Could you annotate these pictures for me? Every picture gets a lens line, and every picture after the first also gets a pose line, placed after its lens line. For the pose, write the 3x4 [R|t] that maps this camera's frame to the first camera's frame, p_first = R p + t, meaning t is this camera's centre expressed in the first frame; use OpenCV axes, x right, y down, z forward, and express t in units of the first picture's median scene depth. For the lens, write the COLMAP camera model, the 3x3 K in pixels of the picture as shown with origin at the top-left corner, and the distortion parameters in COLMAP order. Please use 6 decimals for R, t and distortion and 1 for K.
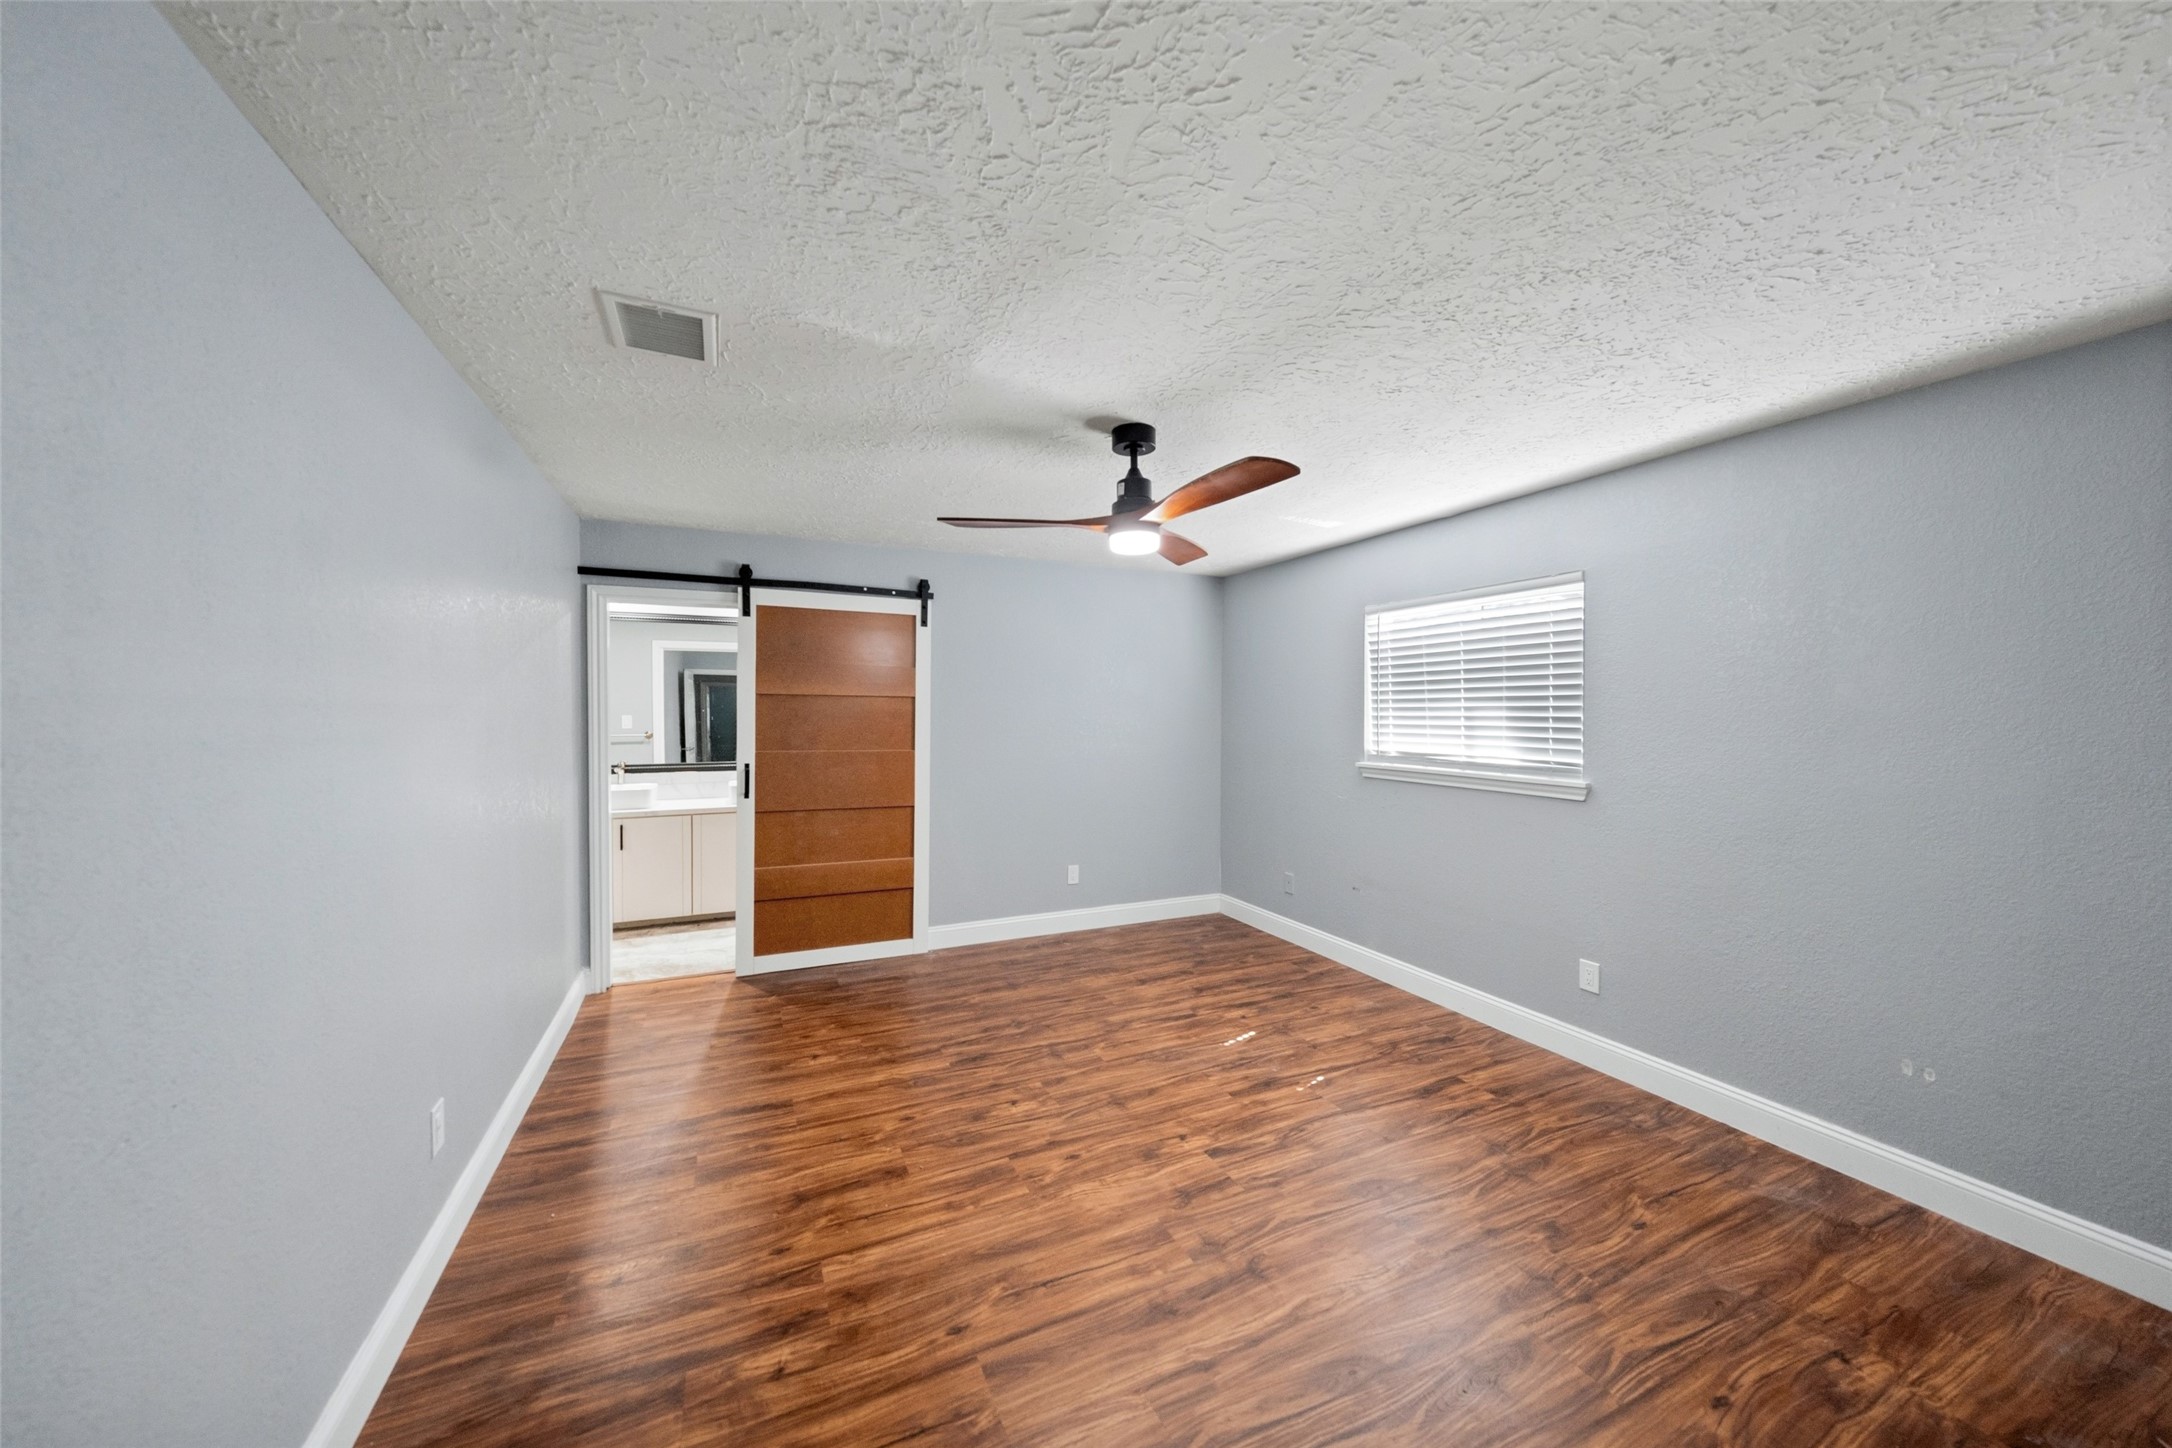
lens RADIAL K [[755.6, 0, 1080.4], [0, 755.6, 727.6], [0, 0, 1]] dist [-0.000036, 0.000221]
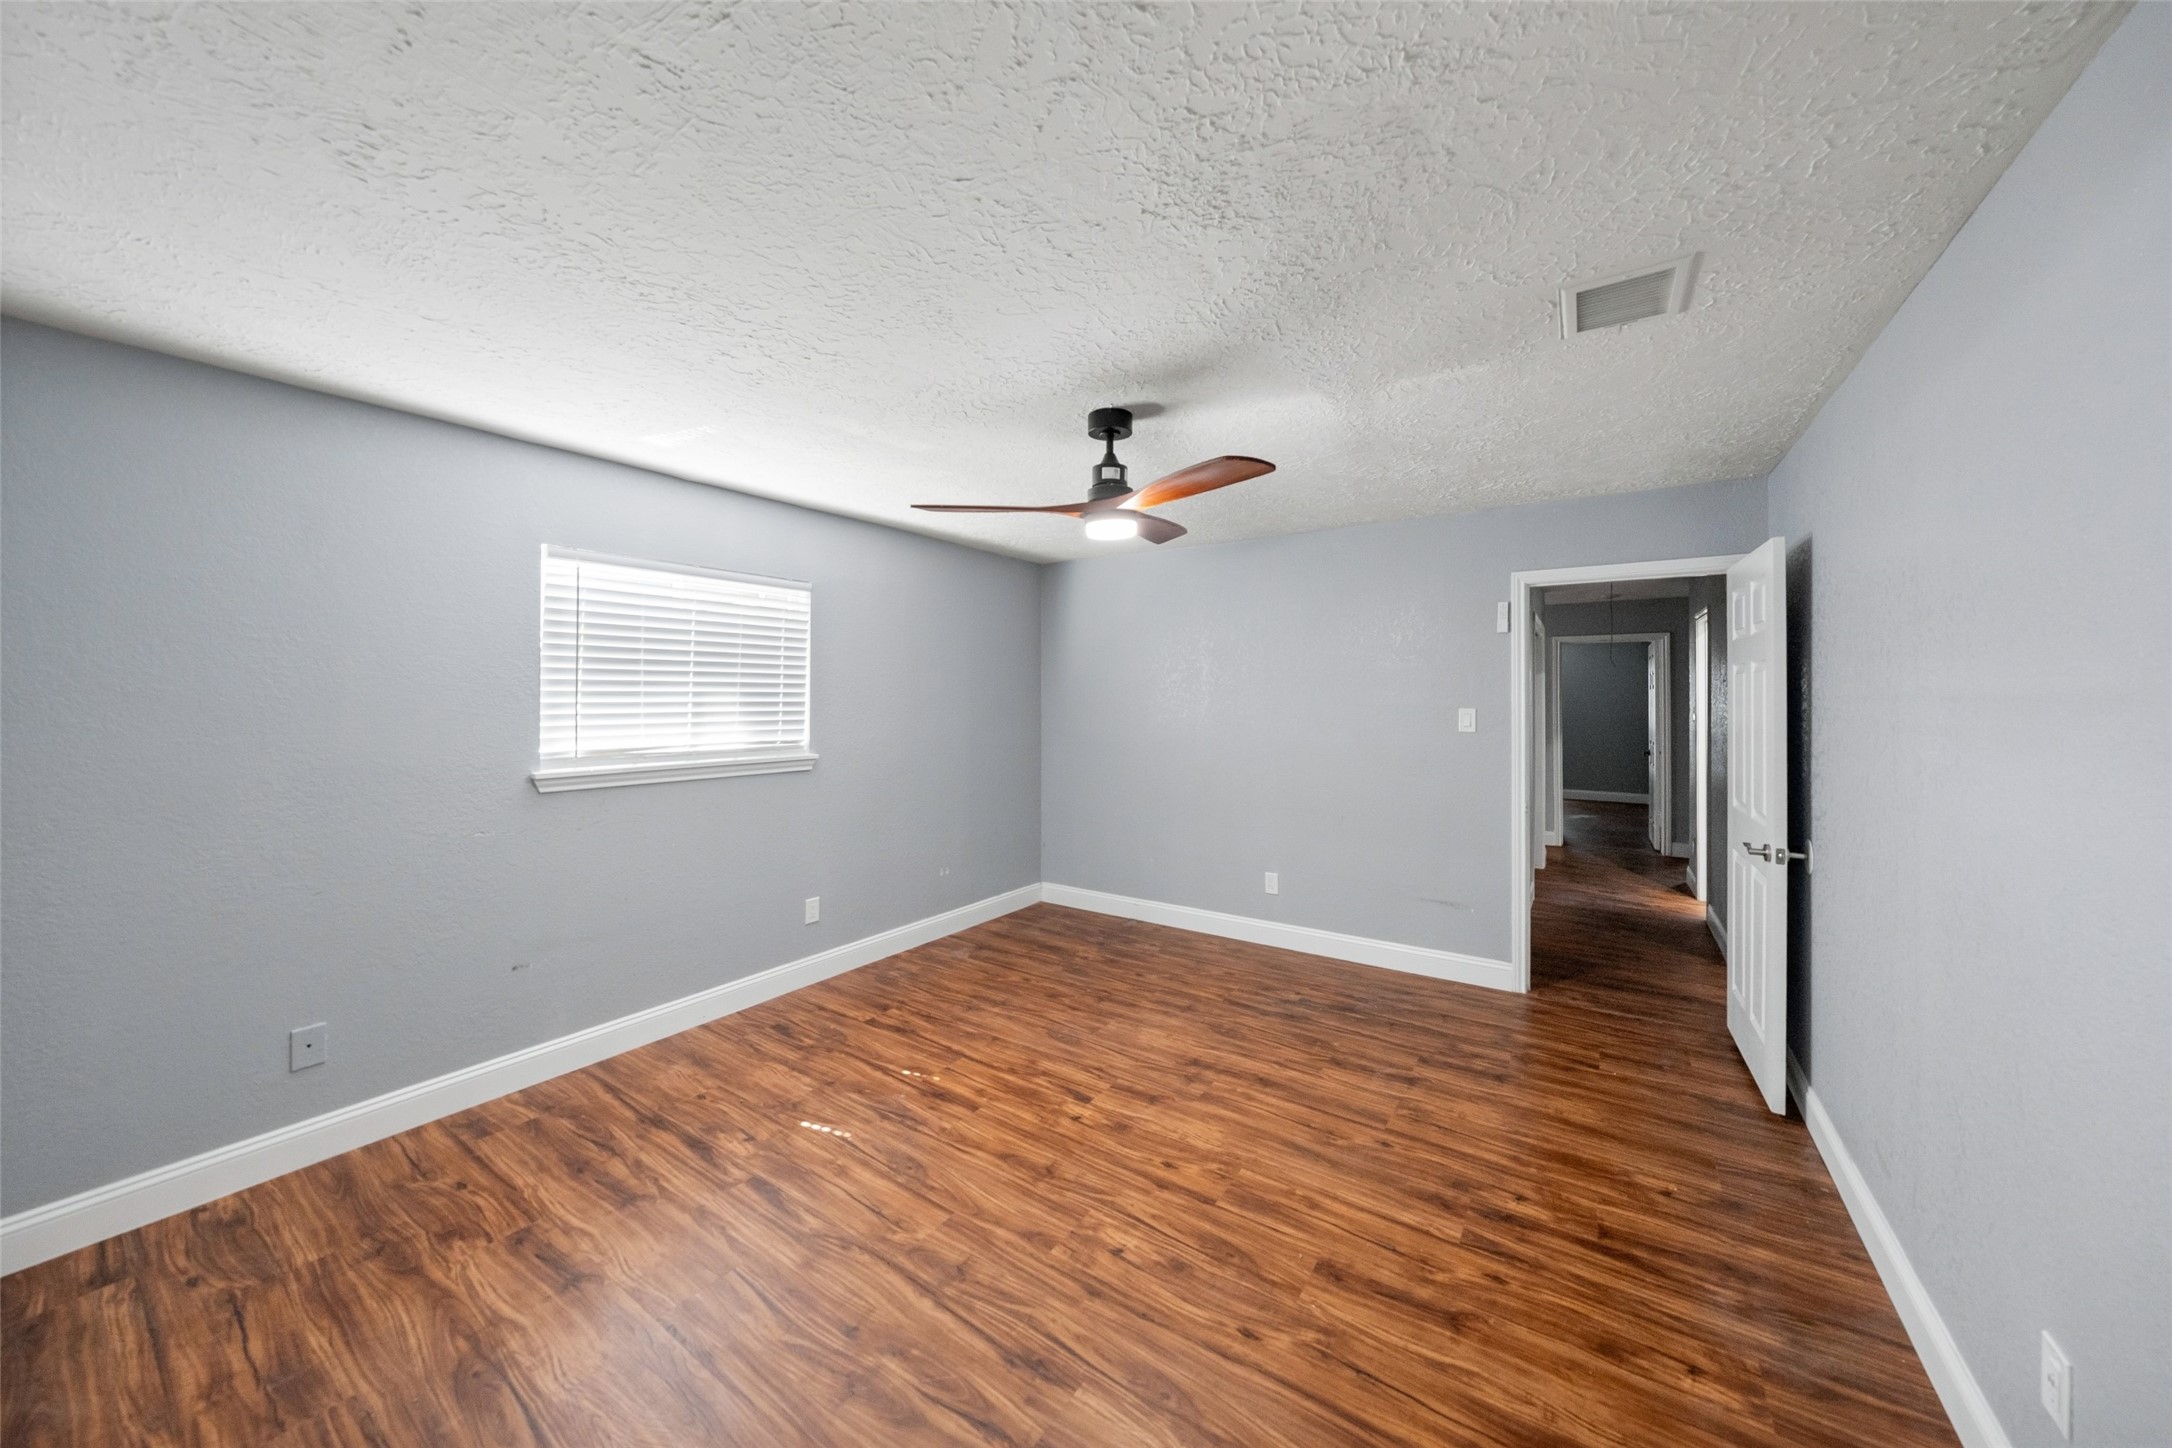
lens RADIAL K [[744.6, 0, 1084.2], [0, 744.6, 698.3], [0, 0, 1]] dist [-0.000104, 0.000062]
pose [[-0.511134, -0.005379, 0.859484, -0.689880], [0.014773, 0.999778, 0.015043, -0.035363], [-0.859374, 0.020386, -0.510940, 1.413148]]
